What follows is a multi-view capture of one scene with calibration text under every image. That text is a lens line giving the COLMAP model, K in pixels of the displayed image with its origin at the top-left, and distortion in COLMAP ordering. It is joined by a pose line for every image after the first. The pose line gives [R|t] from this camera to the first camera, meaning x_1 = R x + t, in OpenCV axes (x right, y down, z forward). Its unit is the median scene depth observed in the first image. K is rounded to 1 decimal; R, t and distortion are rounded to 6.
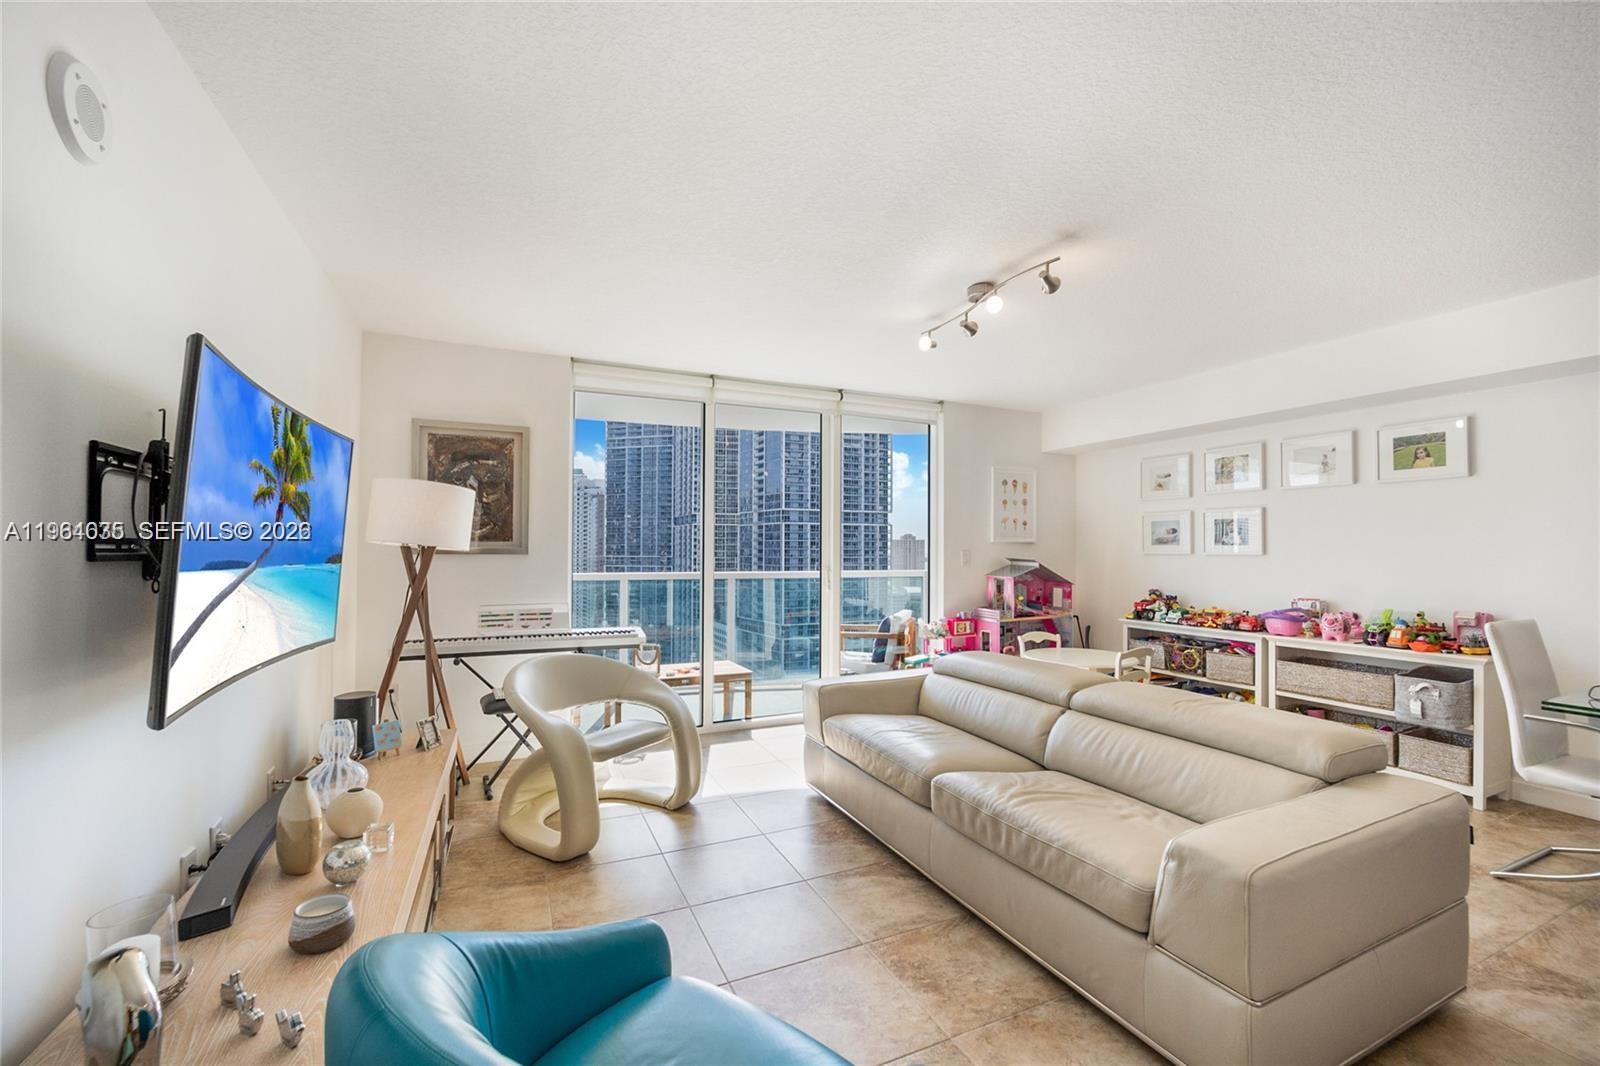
lens RADIAL K [[655.6, 0, 805.3], [0, 655.6, 536.4], [0, 0, 1]] dist [-0.018908, 0.000069]
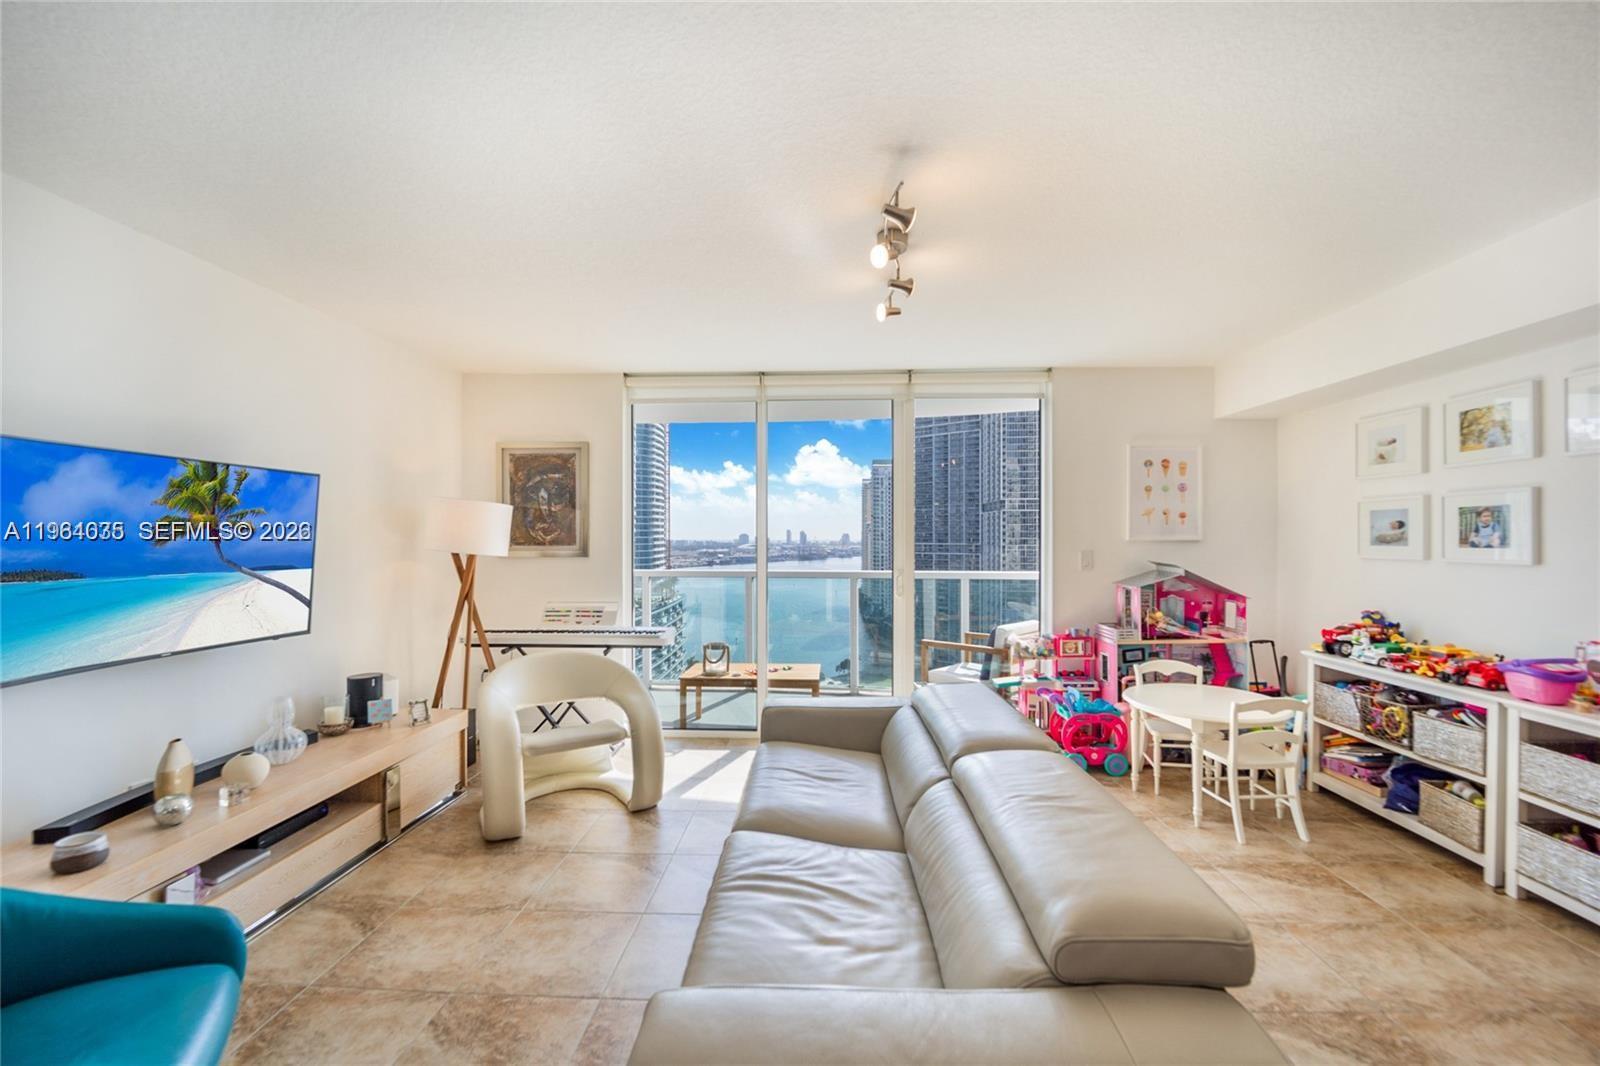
lens RADIAL K [[662.5, 0, 802.9], [0, 662.5, 536.6], [0, 0, 1]] dist [-0.021400, -0.000230]
pose [[0.891569, -0.005501, -0.452852, 0.371320], [0.014472, 0.999762, 0.016347, -0.018353], [0.452654, -0.021128, 0.891436, 0.153409]]
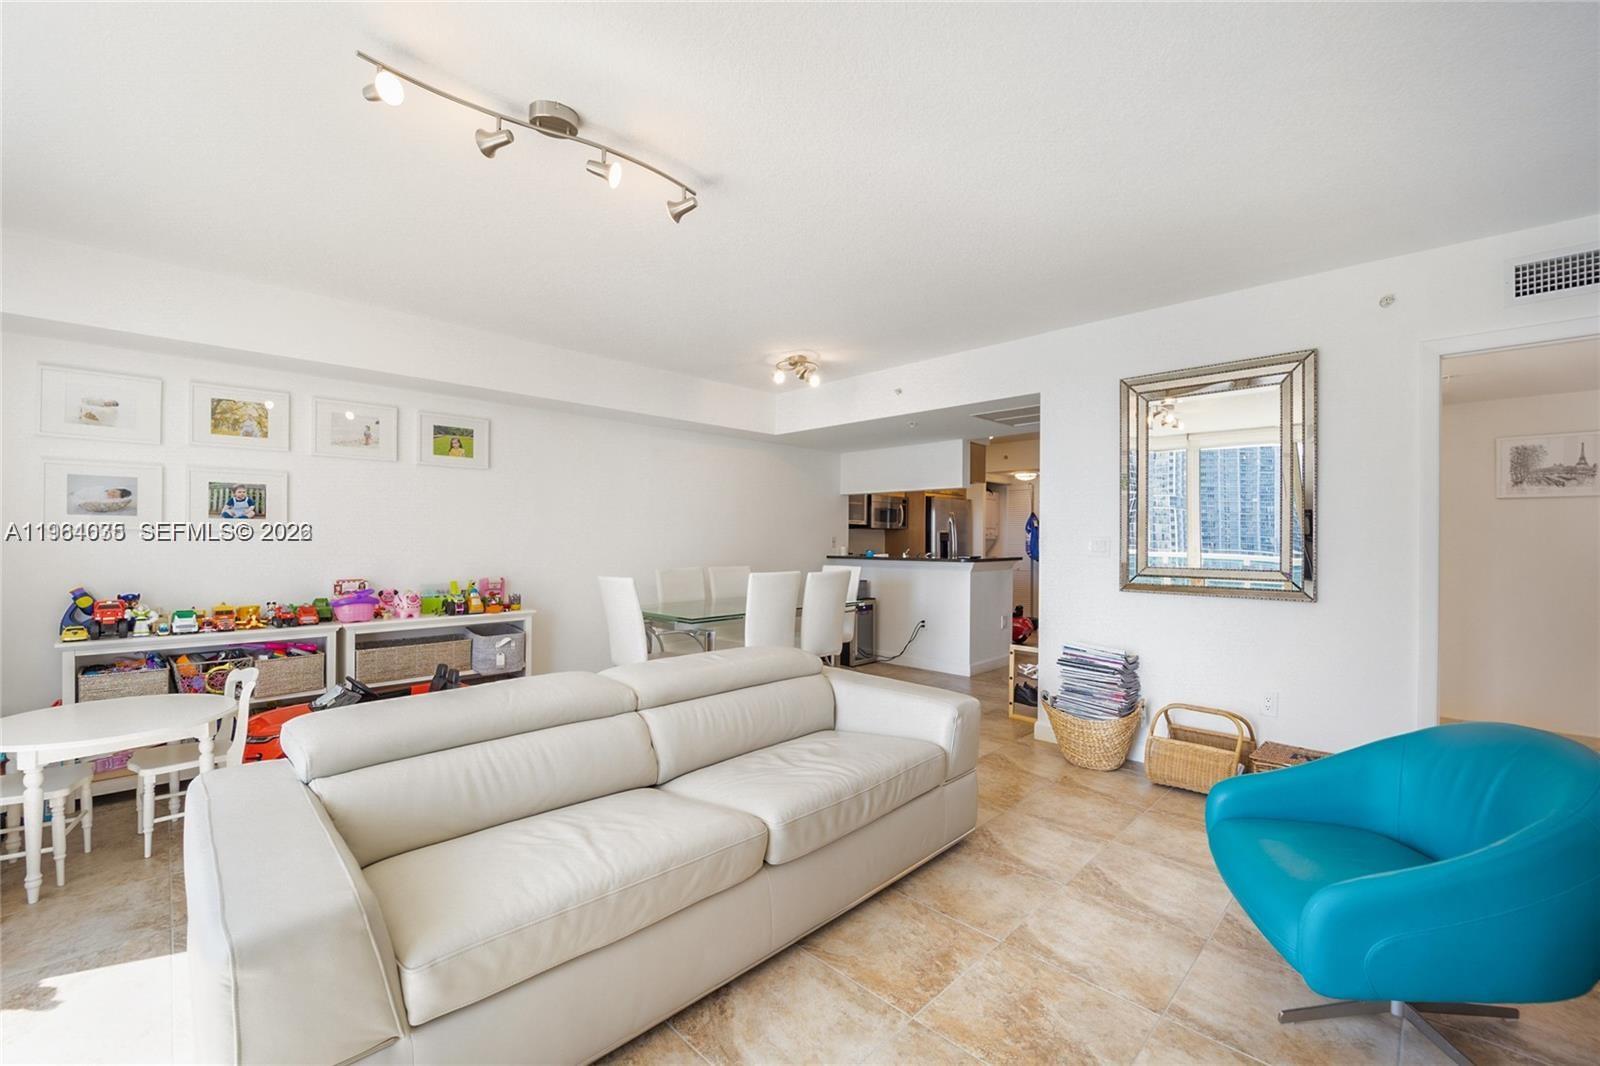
lens RADIAL K [[655.6, 0, 805.3], [0, 655.6, 536.4], [0, 0, 1]] dist [-0.018908, 0.000069]
pose [[-0.347894, -0.001758, 0.937532, -0.291968], [-0.026472, 0.999618, -0.007949, 0.024162], [-0.937160, -0.027584, -0.347807, 0.682539]]
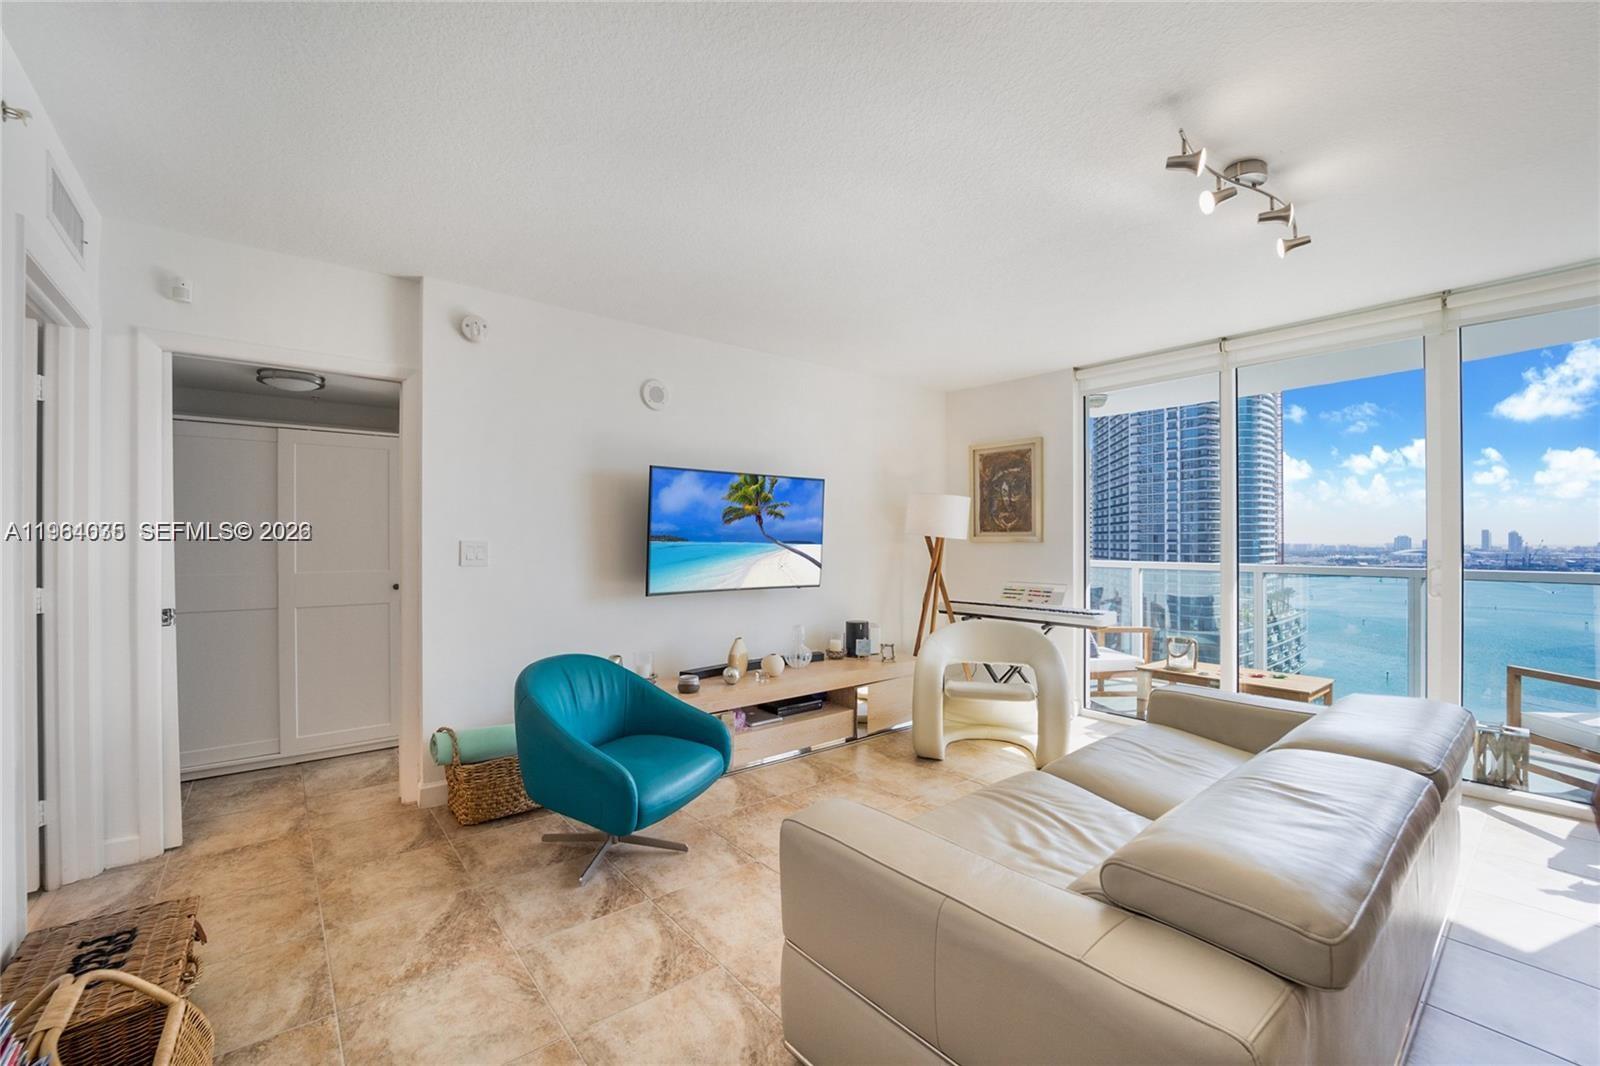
lens RADIAL K [[654.3, 0, 795.4], [0, 654.3, 535.2], [0, 0, 1]] dist [-0.021335, -0.000392]
pose [[0.250086, -0.010481, -0.968167, 0.572080], [0.020210, 0.999780, -0.005603, 0.011202], [0.968013, -0.018165, 0.250242, 0.236425]]
